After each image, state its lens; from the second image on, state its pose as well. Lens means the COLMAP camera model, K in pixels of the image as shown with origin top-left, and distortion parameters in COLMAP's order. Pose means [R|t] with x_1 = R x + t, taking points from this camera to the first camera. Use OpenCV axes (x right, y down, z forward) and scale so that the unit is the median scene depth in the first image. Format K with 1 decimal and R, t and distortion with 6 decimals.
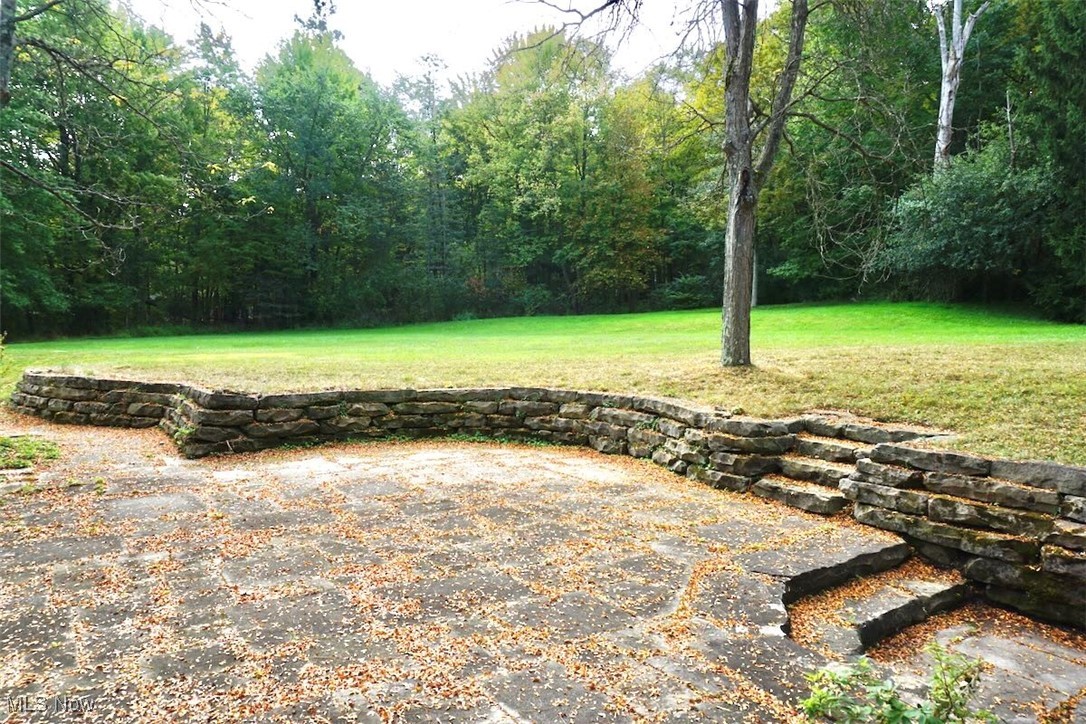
lens RADIAL K [[730.4, 0, 543.0], [0, 730.4, 362.0], [0, 0, 1]] dist [-0.006198, 0.000292]
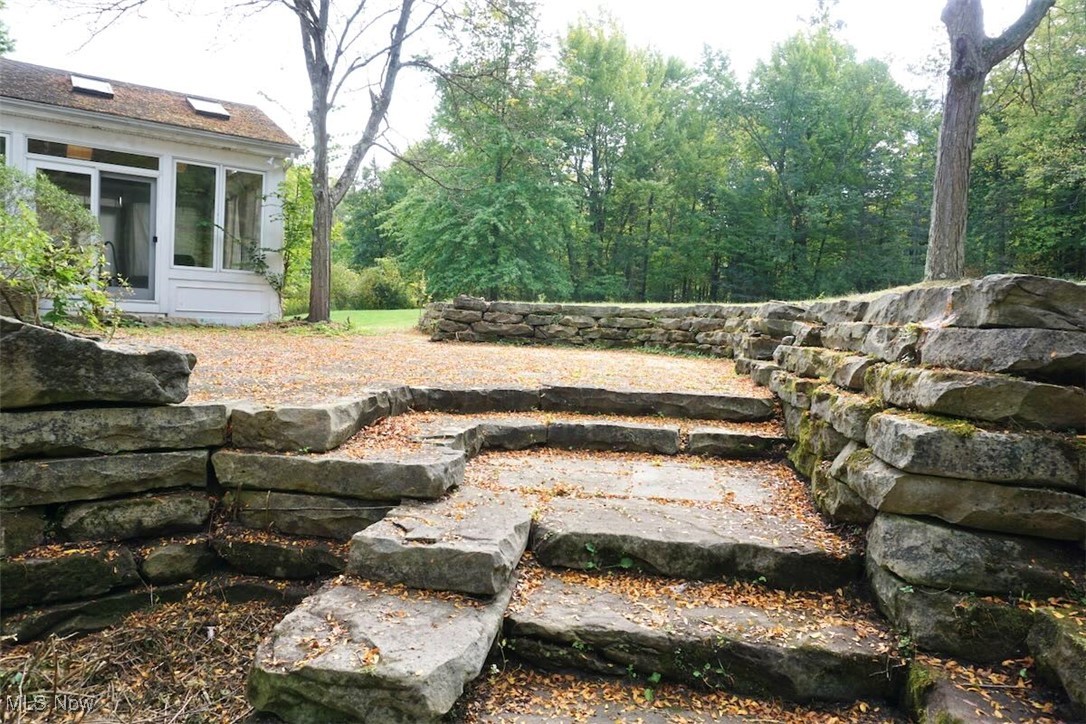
lens RADIAL K [[730.4, 0, 543.0], [0, 730.4, 362.0], [0, 0, 1]] dist [-0.006198, 0.000292]
pose [[0.756453, 0.060711, -0.651224, 0.469321], [-0.071392, 0.997398, 0.010056, 0.120660], [0.650140, 0.038885, 0.758819, 0.099751]]
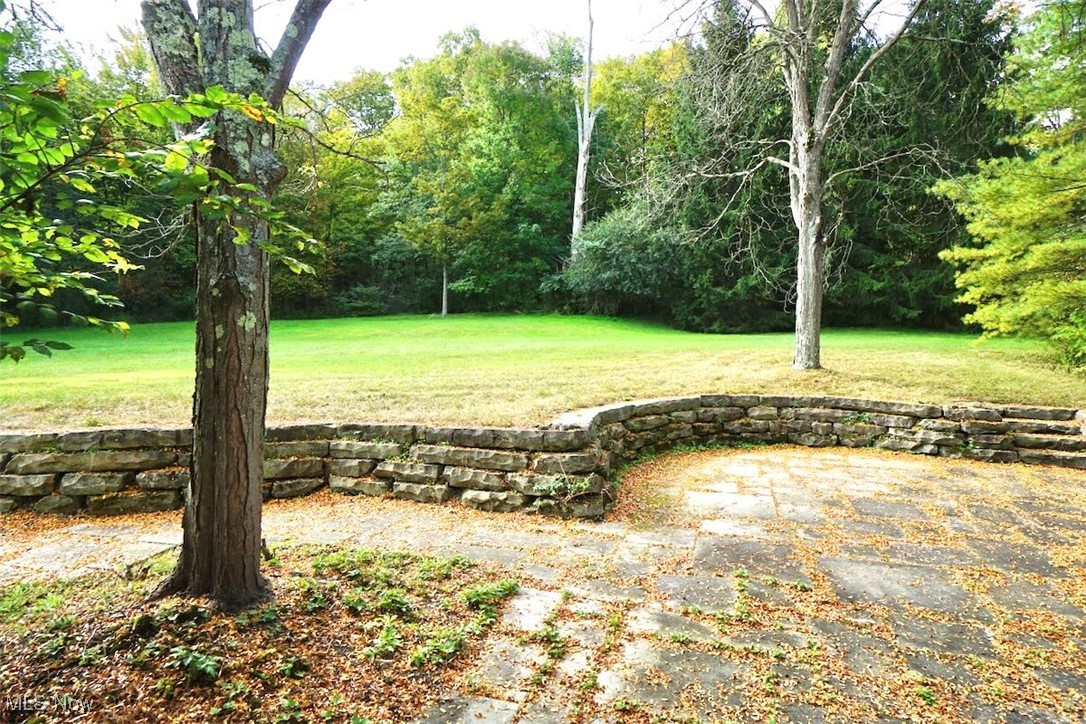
lens RADIAL K [[623.4, 0, 544.3], [0, 623.4, 333.5], [0, 0, 1]] dist [0.048347, 0.000045]
pose [[0.765350, -0.001708, 0.643612, -0.820066], [0.029344, 0.999049, -0.032244, -0.034284], [-0.642945, 0.043564, 0.764672, 0.452842]]
